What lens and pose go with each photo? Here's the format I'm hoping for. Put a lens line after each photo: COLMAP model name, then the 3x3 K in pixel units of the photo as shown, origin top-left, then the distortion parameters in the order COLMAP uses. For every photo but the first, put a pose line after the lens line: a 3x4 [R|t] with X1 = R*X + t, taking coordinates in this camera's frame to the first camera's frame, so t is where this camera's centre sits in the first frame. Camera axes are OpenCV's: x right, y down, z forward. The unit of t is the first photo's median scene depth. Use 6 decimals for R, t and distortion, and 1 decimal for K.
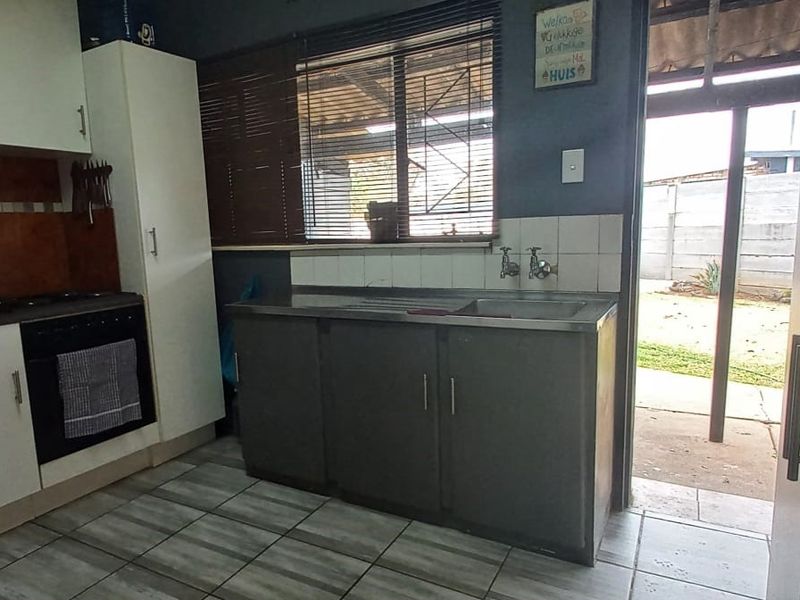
lens RADIAL K [[567.6, 0, 399.2], [0, 567.6, 295.7], [0, 0, 1]] dist [0.000924, 0.001090]
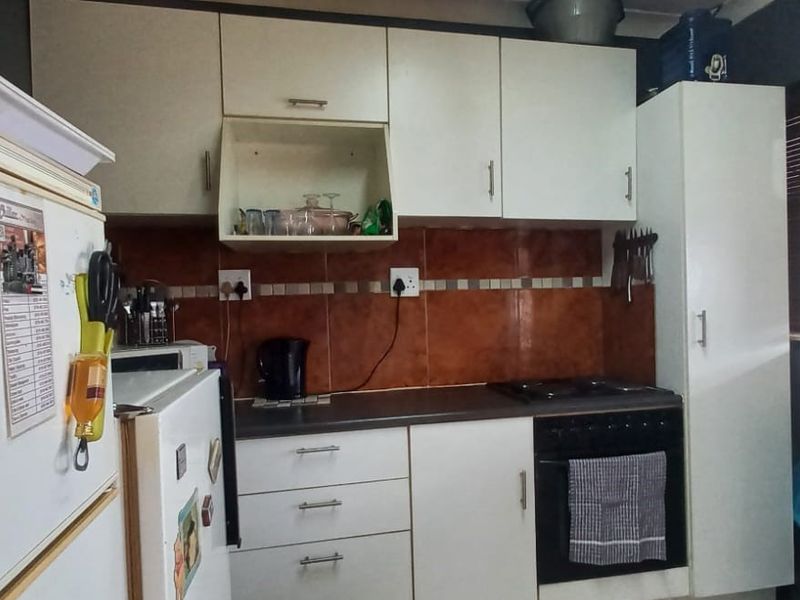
lens RADIAL K [[567.6, 0, 399.2], [0, 567.6, 295.7], [0, 0, 1]] dist [0.000924, 0.001090]
pose [[0.603877, 0.029506, -0.796531, -0.073200], [-0.110980, 0.992693, -0.047365, -0.057868], [0.789314, 0.117002, 0.602739, 0.215804]]
